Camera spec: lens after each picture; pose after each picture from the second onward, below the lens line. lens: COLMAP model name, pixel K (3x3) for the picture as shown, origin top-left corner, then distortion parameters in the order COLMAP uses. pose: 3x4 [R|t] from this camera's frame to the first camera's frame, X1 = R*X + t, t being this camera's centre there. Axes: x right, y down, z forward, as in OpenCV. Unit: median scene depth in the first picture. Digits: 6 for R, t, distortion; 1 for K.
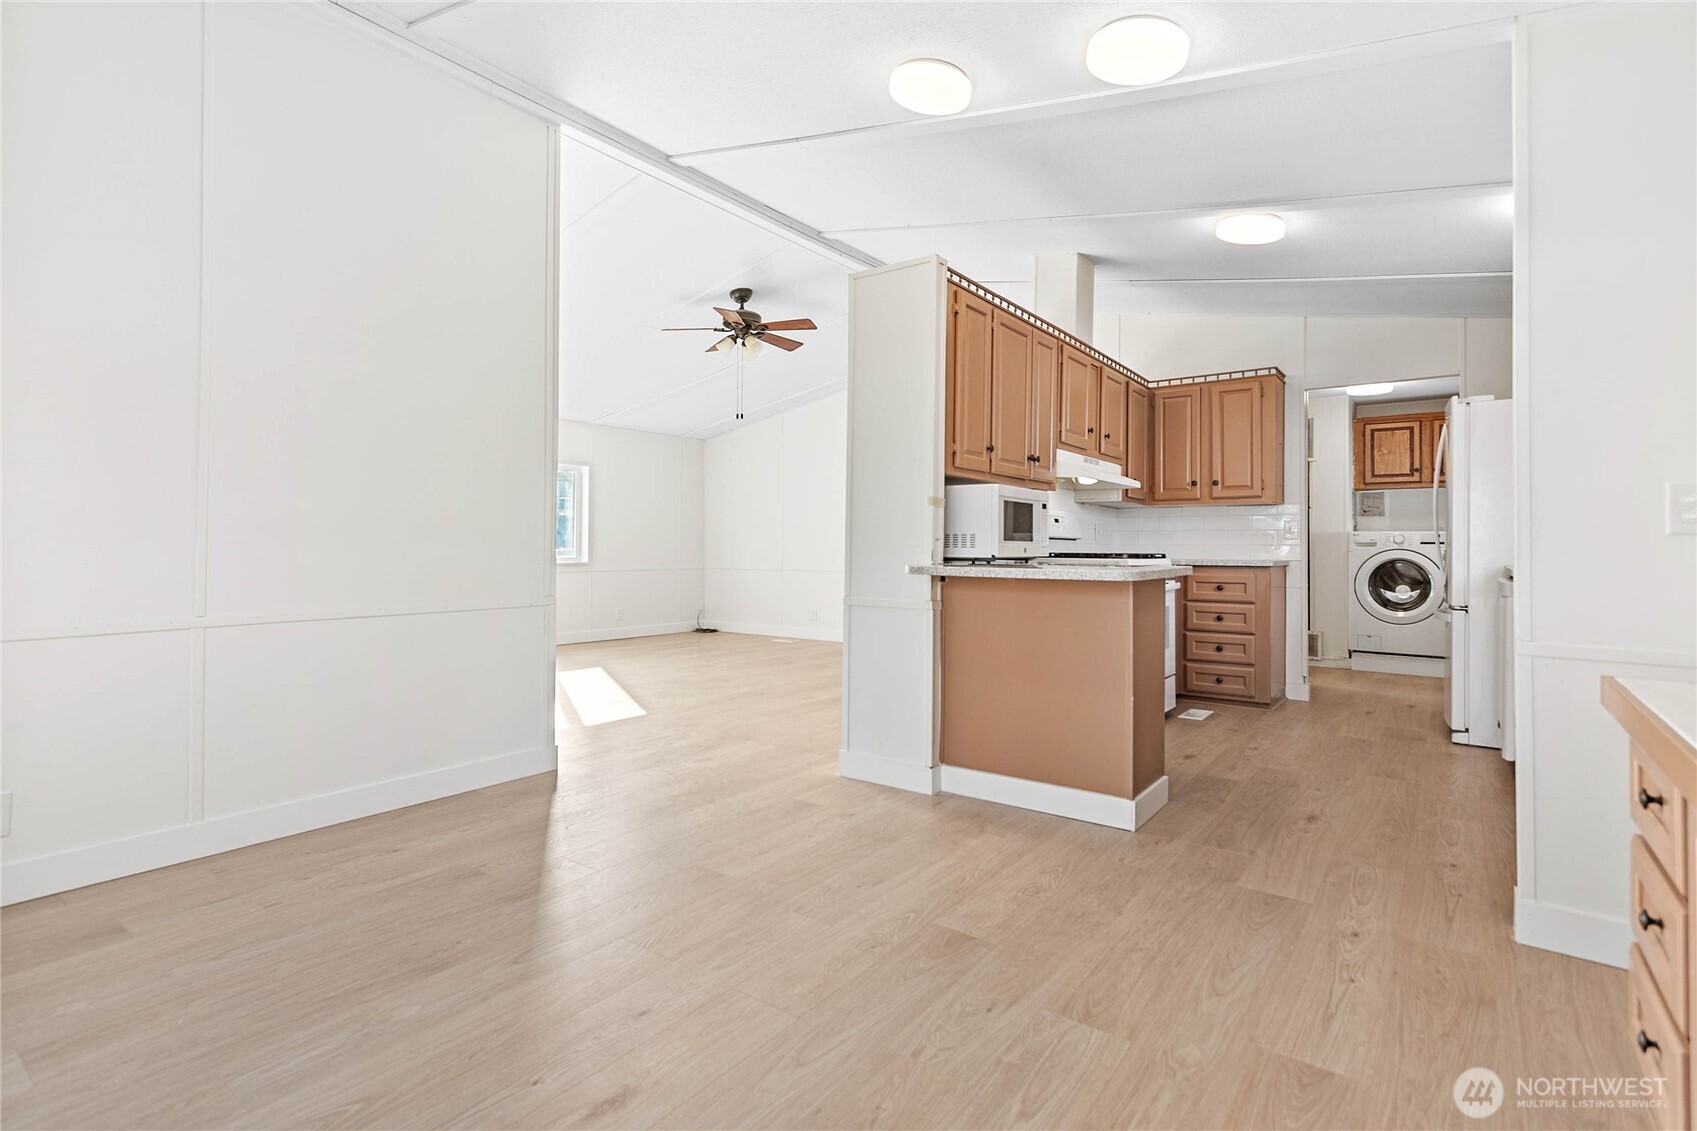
lens RADIAL K [[812.4, 0, 845.5], [0, 812.4, 535.3], [0, 0, 1]] dist [0.005060, 0.000672]
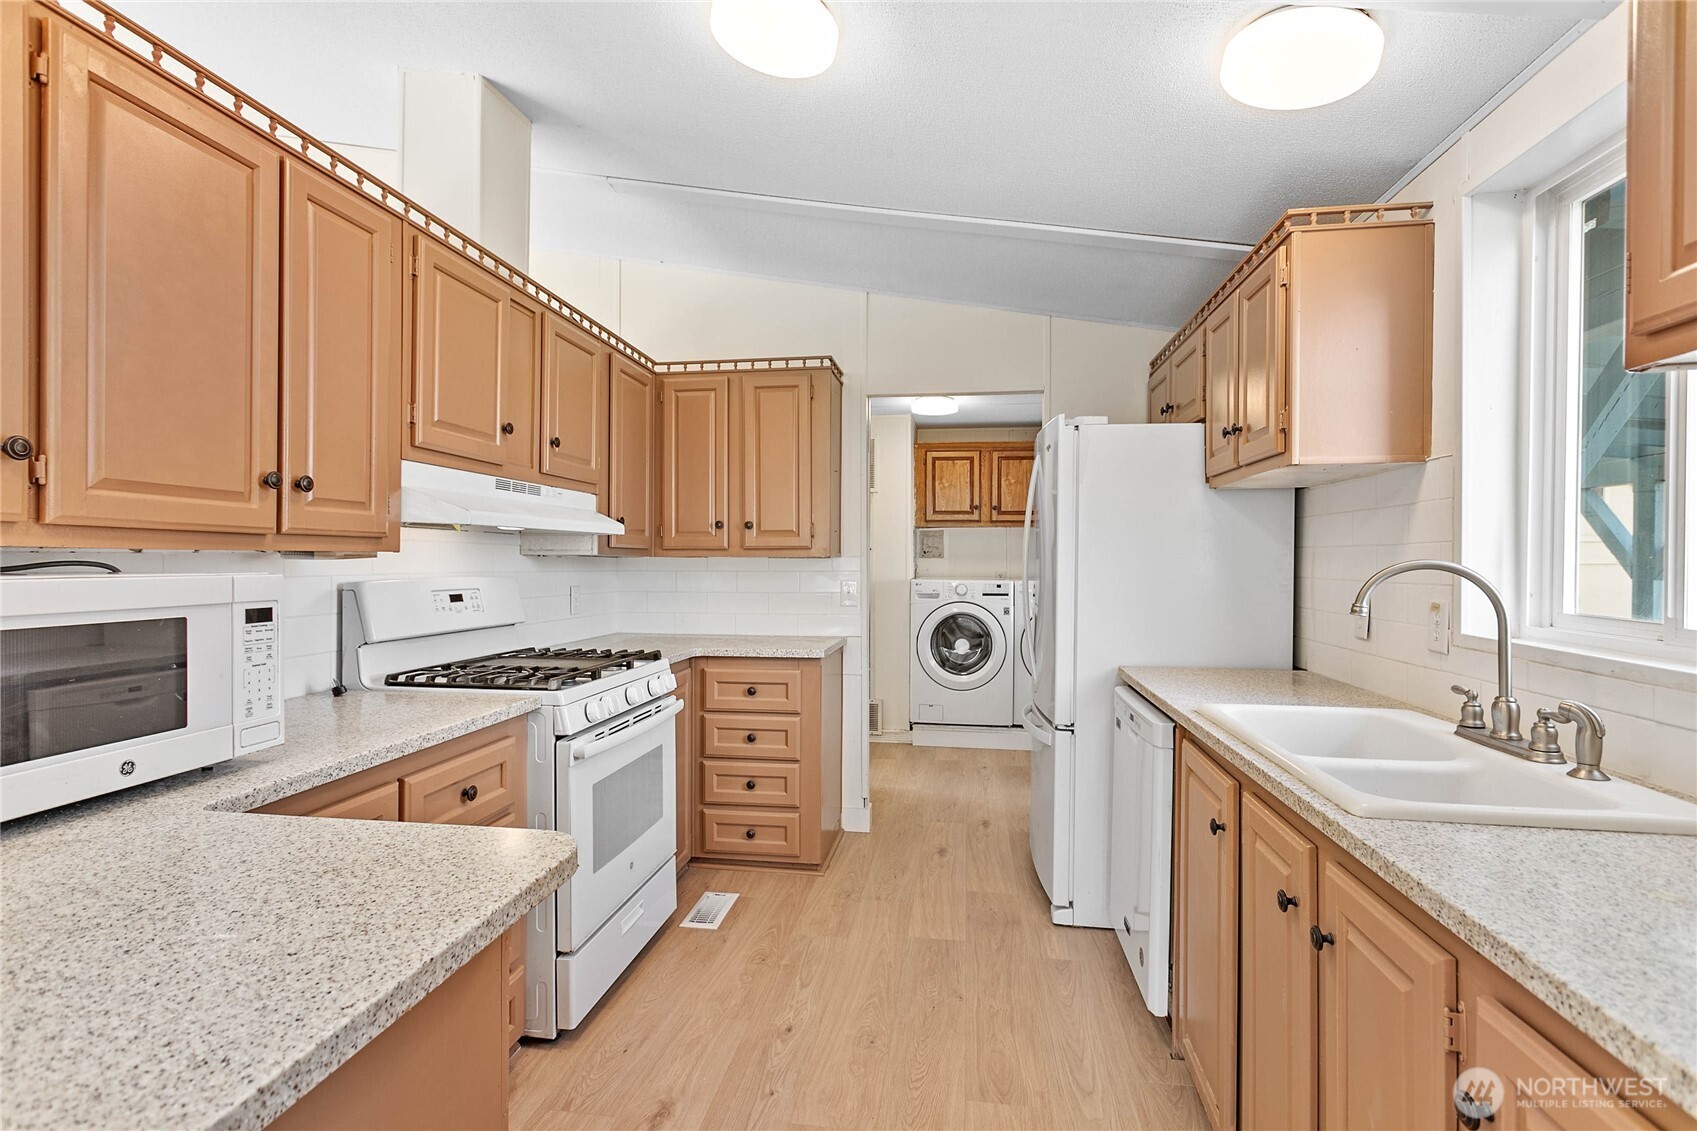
lens RADIAL K [[812.4, 0, 842.2], [0, 812.4, 564.1], [0, 0, 1]] dist [0.005060, 0.000672]
pose [[0.882791, -0.006672, 0.469719, 0.211448], [-0.003344, 0.999785, 0.020486, -0.046693], [-0.469754, -0.019656, 0.882579, 0.381537]]
